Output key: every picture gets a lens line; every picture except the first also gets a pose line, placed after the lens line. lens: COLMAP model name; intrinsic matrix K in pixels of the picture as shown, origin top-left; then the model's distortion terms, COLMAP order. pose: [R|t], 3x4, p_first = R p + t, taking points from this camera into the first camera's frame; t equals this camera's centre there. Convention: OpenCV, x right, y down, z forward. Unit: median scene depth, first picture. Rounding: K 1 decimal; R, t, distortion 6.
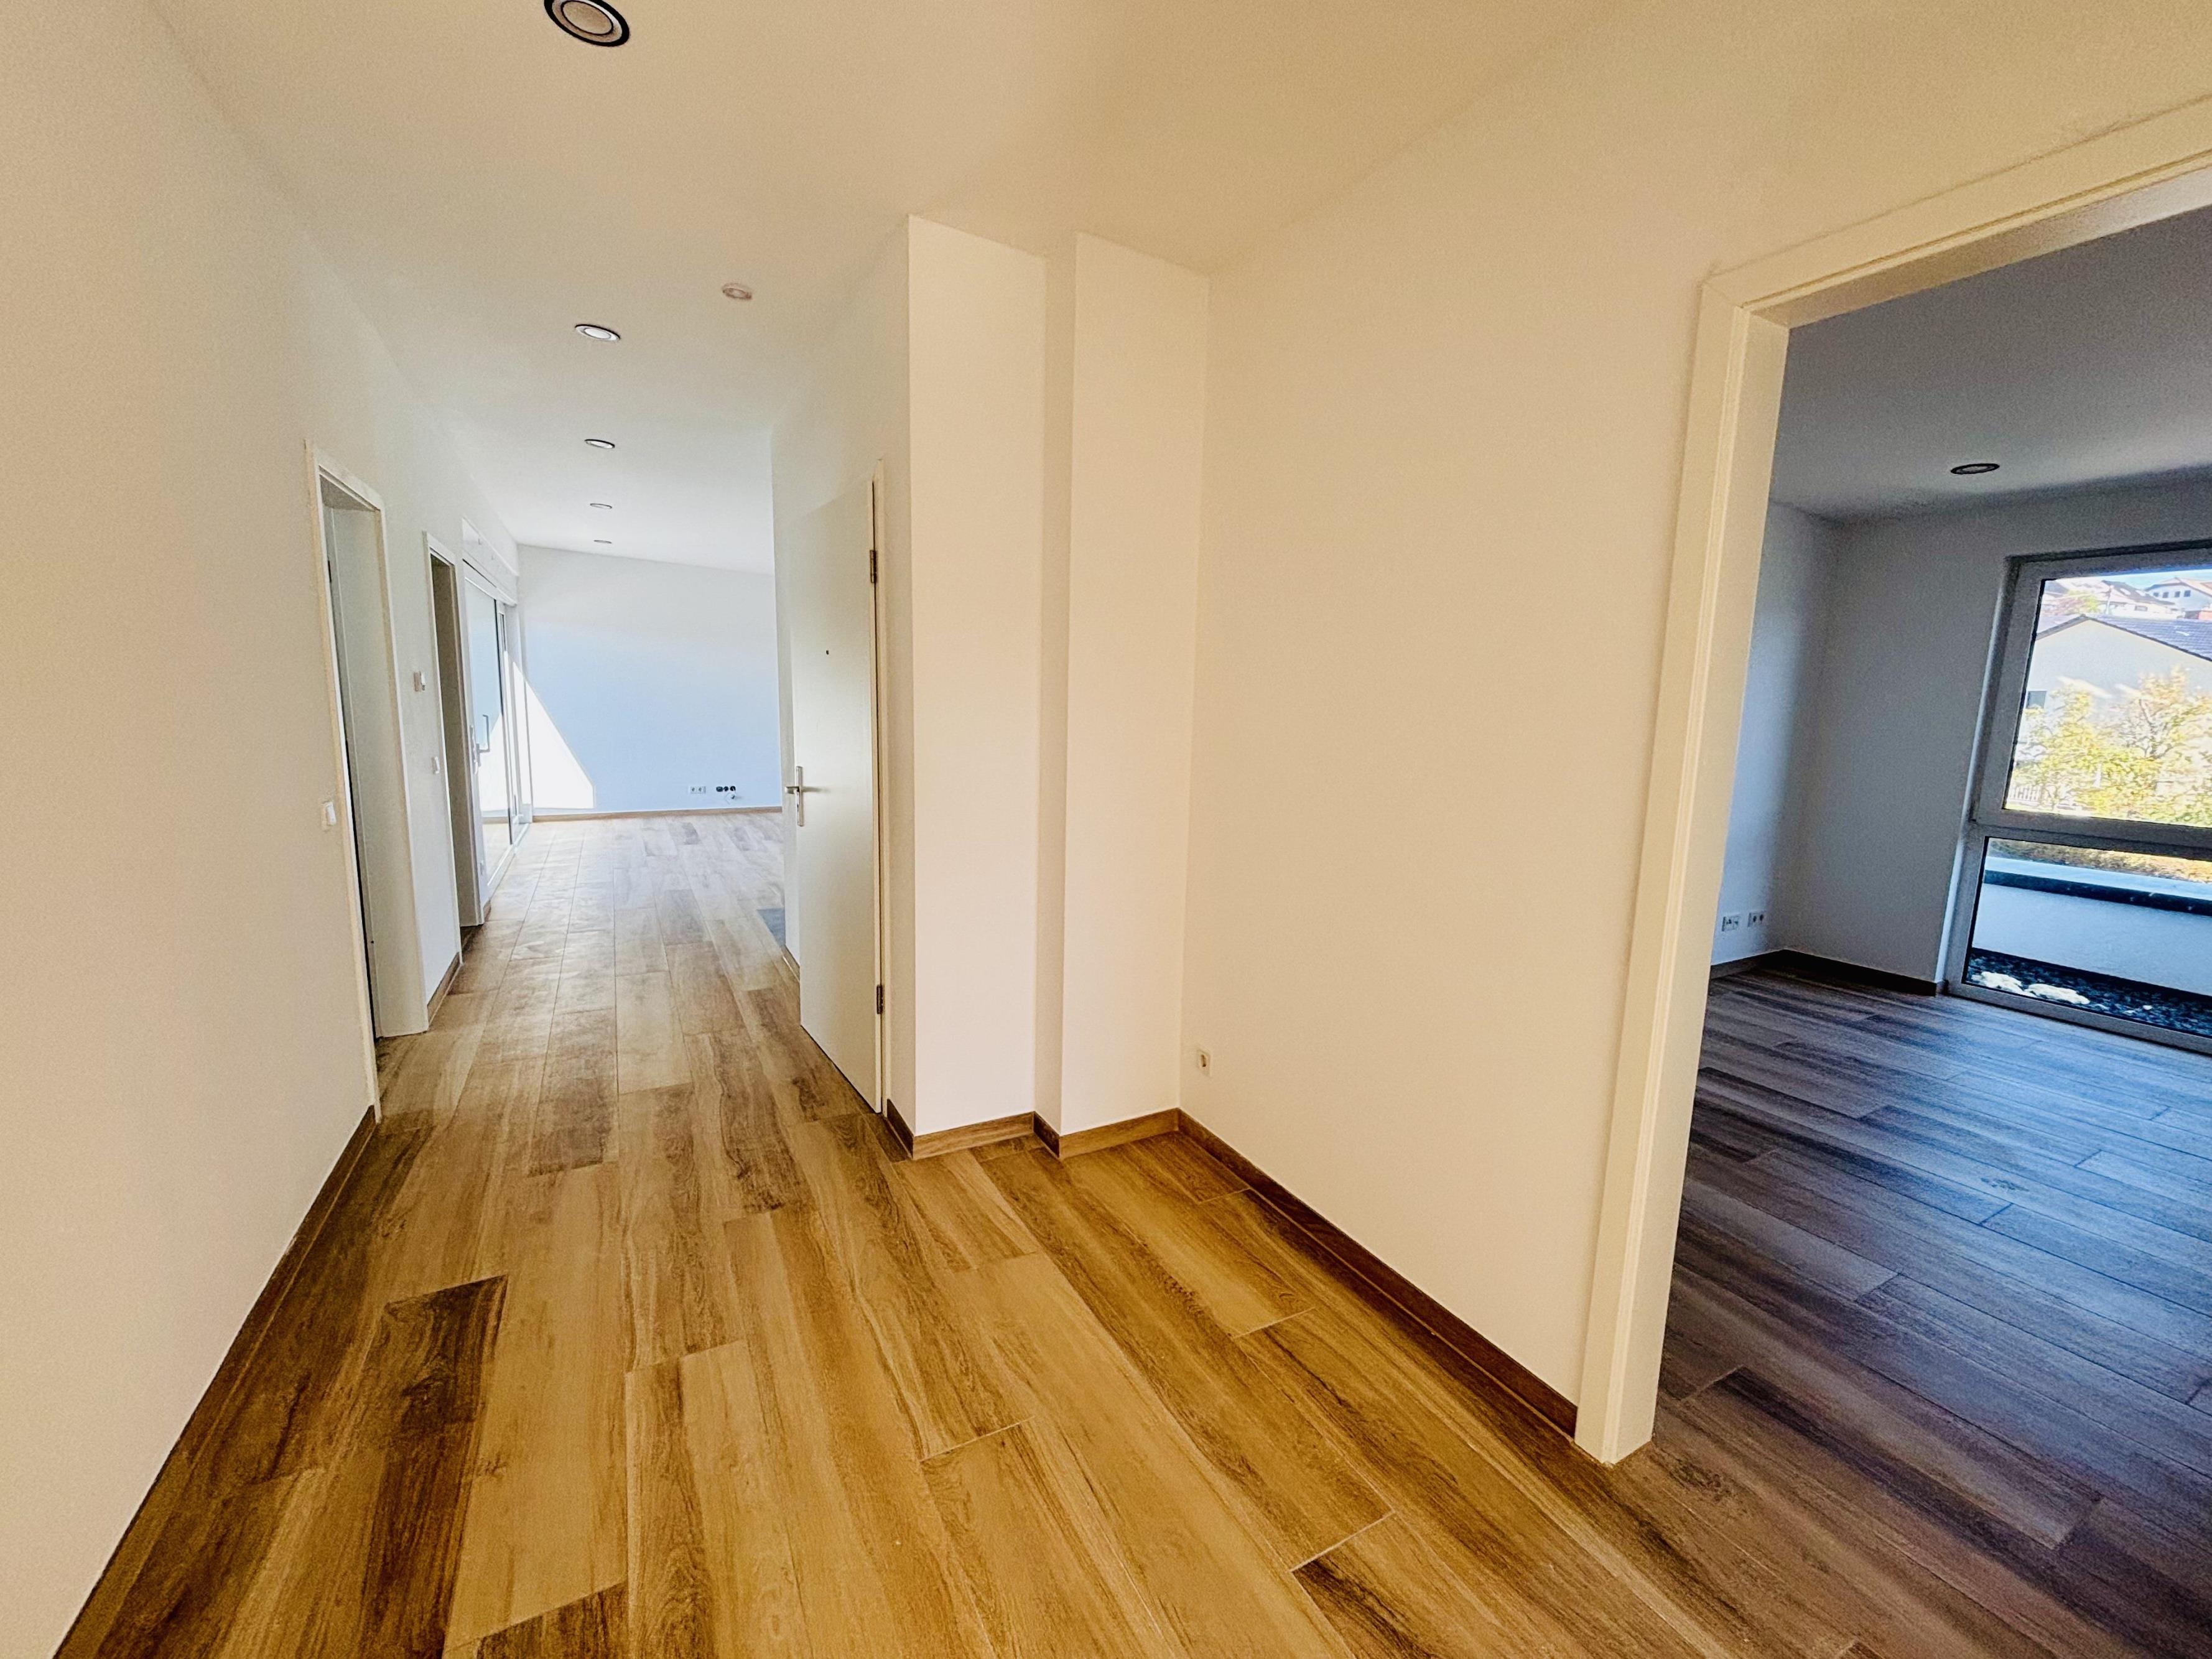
lens RADIAL K [[889.7, 0, 1092.3], [0, 889.7, 829.1], [0, 0, 1]] dist [-0.007806, -0.000649]
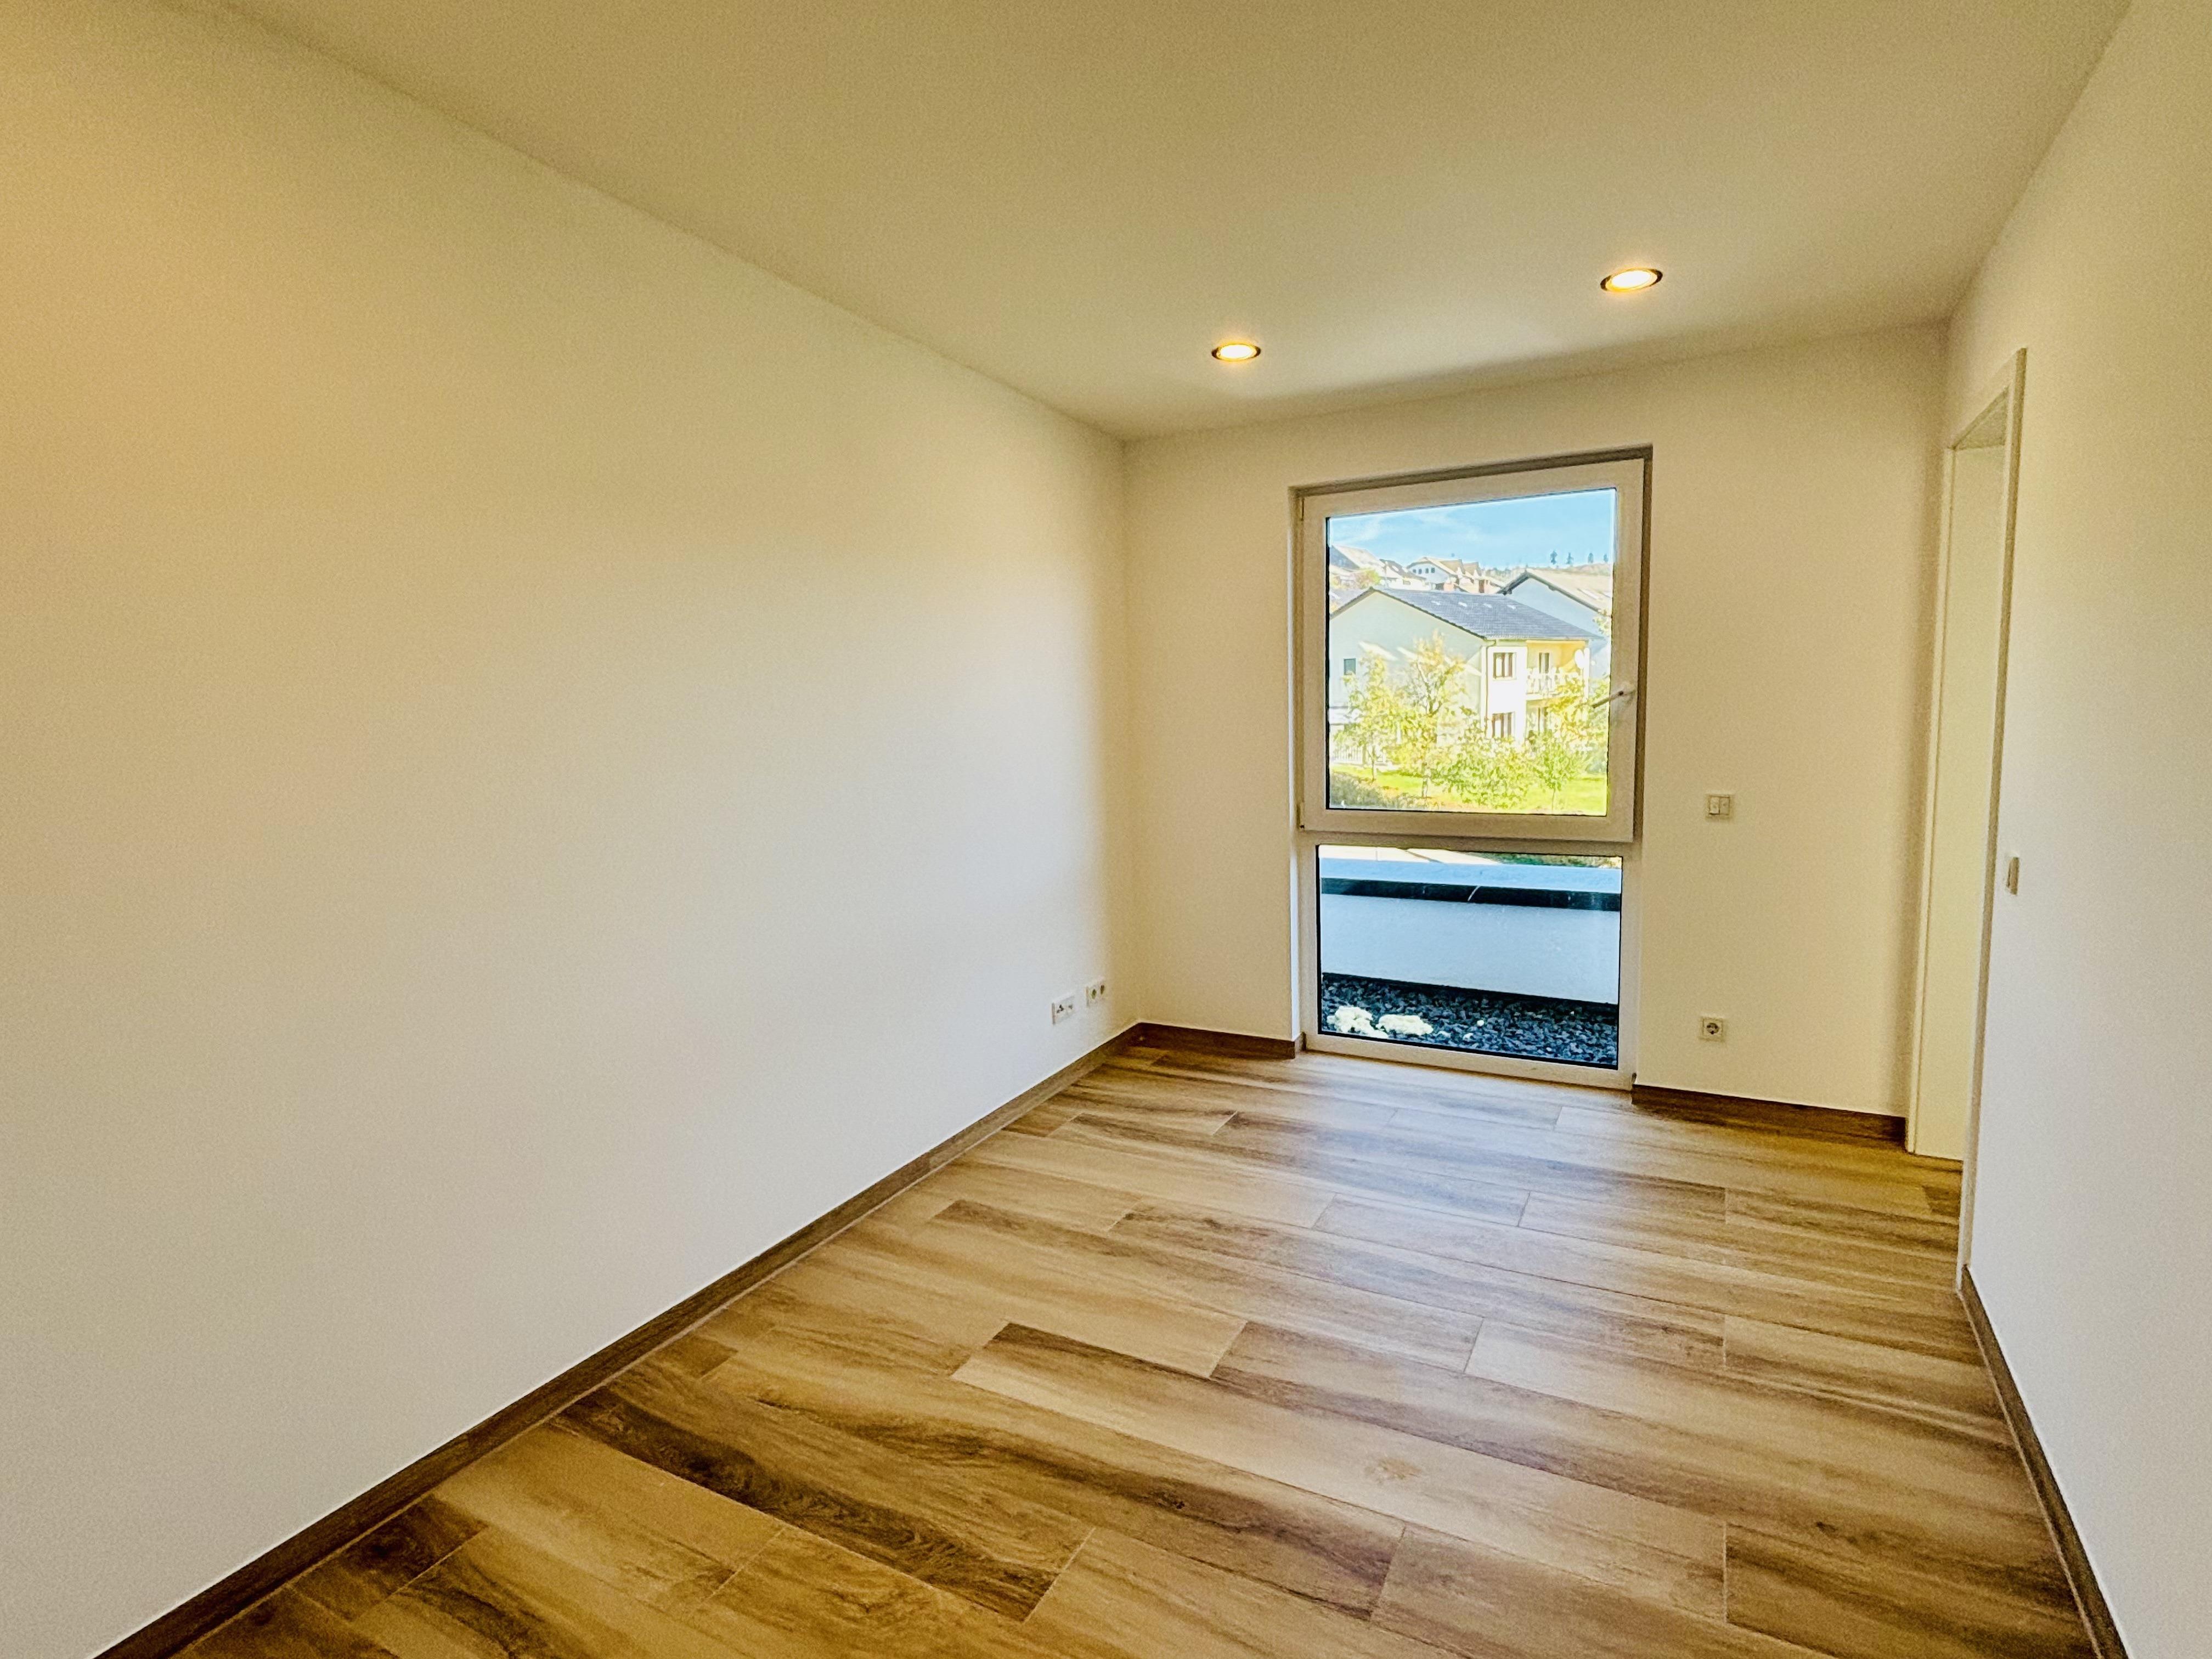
lens RADIAL K [[1107.8, 0, 1113.6], [0, 1107.8, 826.1], [0, 0, 1]] dist [0.000348, -0.000049]
pose [[0.821494, -0.111703, 0.559169, 0.290674], [0.124523, 0.992100, 0.015248, -0.043831], [-0.556455, 0.057103, 0.828913, 0.260232]]
